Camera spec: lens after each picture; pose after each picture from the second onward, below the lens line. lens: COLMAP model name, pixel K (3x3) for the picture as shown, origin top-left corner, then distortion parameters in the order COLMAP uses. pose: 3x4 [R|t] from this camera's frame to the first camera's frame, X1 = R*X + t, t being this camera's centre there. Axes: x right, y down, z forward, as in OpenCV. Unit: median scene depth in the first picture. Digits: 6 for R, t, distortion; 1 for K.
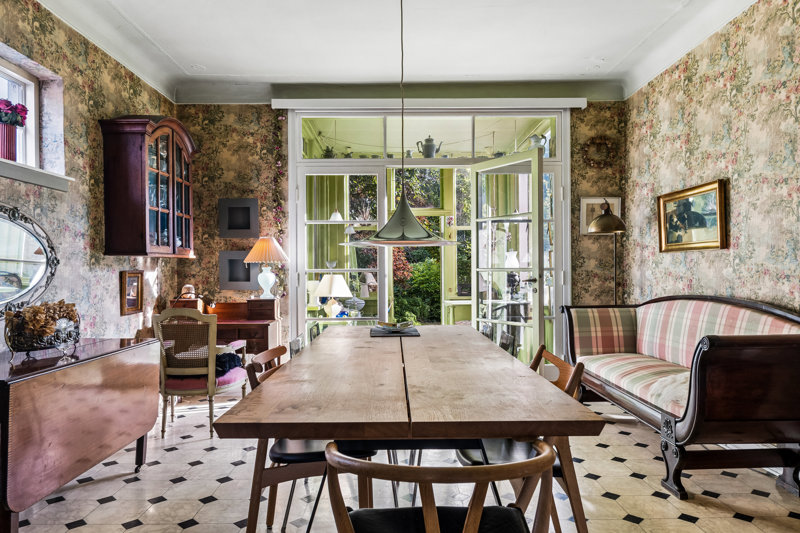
lens RADIAL K [[526.6, 0, 403.7], [0, 526.6, 266.6], [0, 0, 1]] dist [-0.008855, -0.004601]
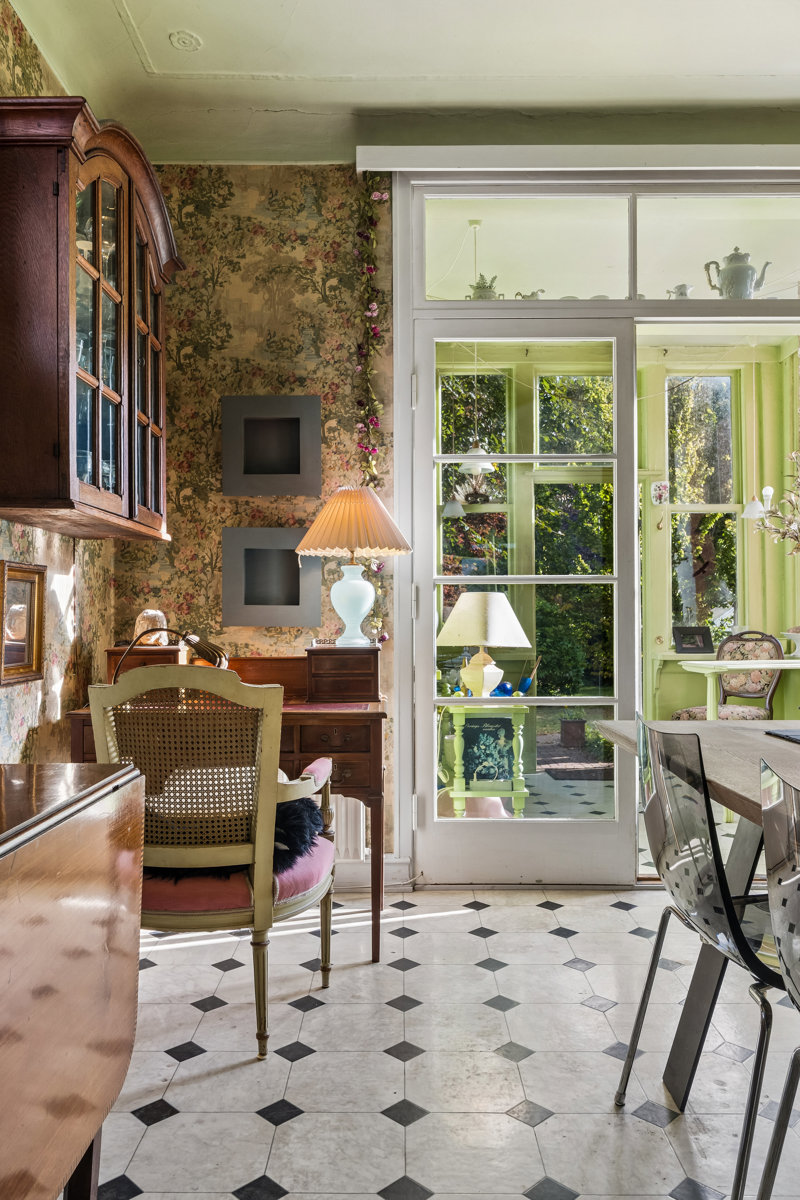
lens RADIAL K [[882.4, 0, 394.5], [0, 882.4, 605.9], [0, 0, 1]] dist [-0.006515, 0.006234]
pose [[0.999799, 0.003373, -0.019771, -0.204658], [-0.003565, 0.999947, -0.009669, 0.034600], [0.019737, 0.009737, 0.999758, 0.332222]]
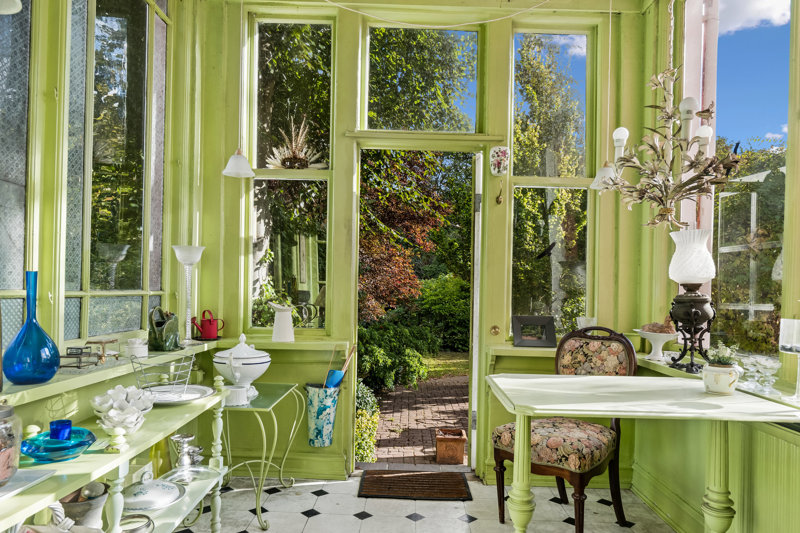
lens RADIAL K [[526.6, 0, 411.4], [0, 526.6, 286.5], [0, 0, 1]] dist [-0.008855, -0.004601]
pose [[0.999439, 0.031318, -0.011891, 0.043233], [-0.031294, 0.999508, 0.002236, 0.017356], [0.011955, -0.001863, 0.999927, 0.924817]]
